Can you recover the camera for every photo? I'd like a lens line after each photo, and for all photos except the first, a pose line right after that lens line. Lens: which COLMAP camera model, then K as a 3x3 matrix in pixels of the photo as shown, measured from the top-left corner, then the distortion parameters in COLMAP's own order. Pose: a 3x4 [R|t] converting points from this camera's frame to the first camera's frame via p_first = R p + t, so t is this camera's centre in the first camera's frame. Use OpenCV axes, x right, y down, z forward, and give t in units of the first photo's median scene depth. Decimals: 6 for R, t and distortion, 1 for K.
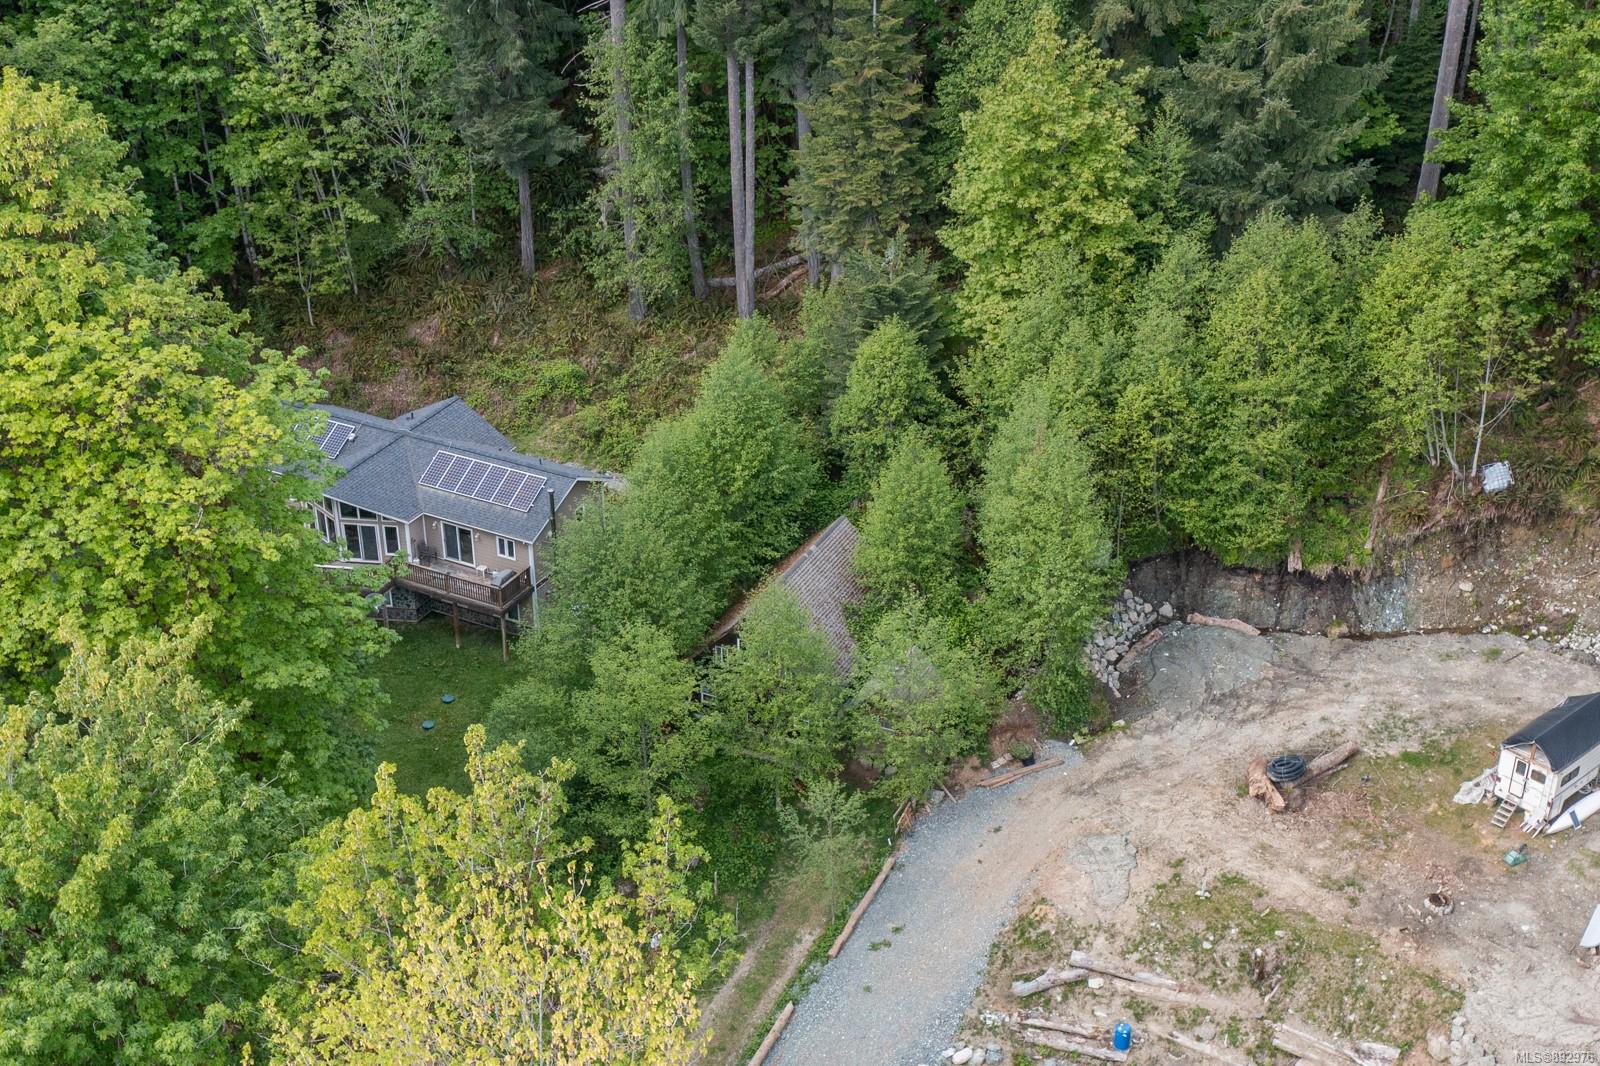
lens RADIAL K [[1100.7, 0, 698.3], [0, 1100.7, 553.6], [0, 0, 1]] dist [-0.001989, 0.001111]
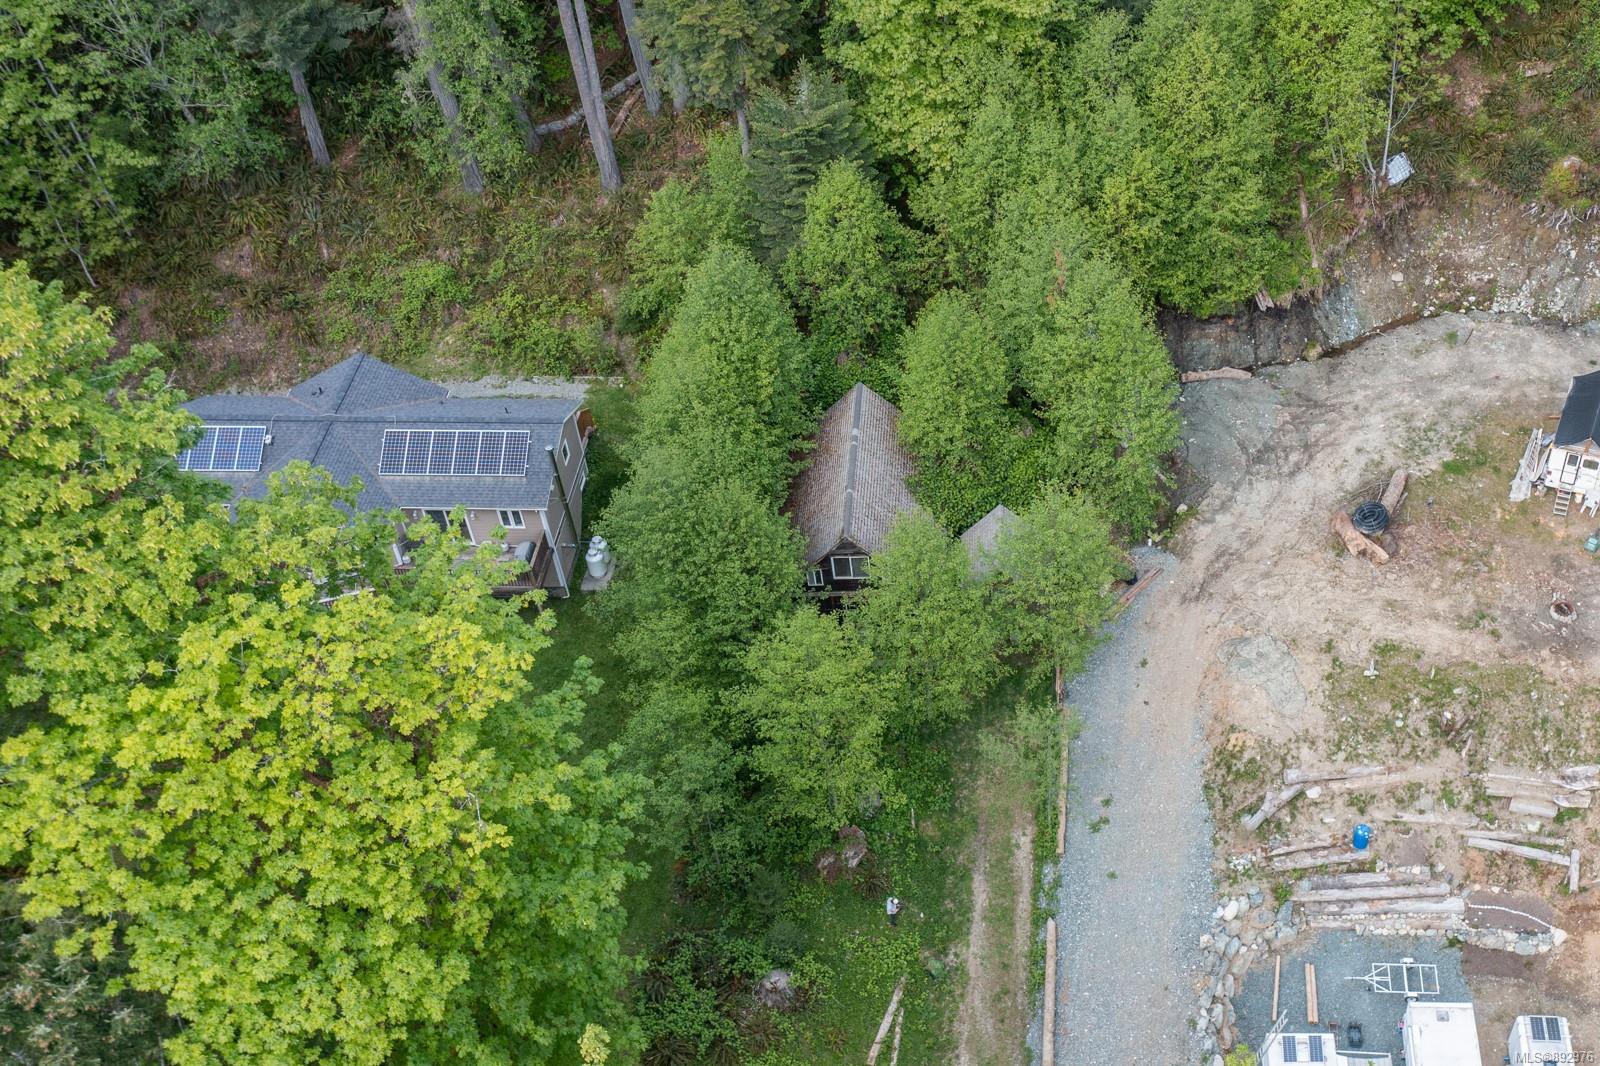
lens RADIAL K [[1054.6, 0, 717.7], [0, 1054.6, 426.9], [0, 0, 1]] dist [0.000893, 0.000075]
pose [[0.932151, -0.302167, 0.199472, -0.205374], [0.277842, 0.950216, 0.141041, -0.186591], [-0.232160, -0.076050, 0.969700, 0.155875]]
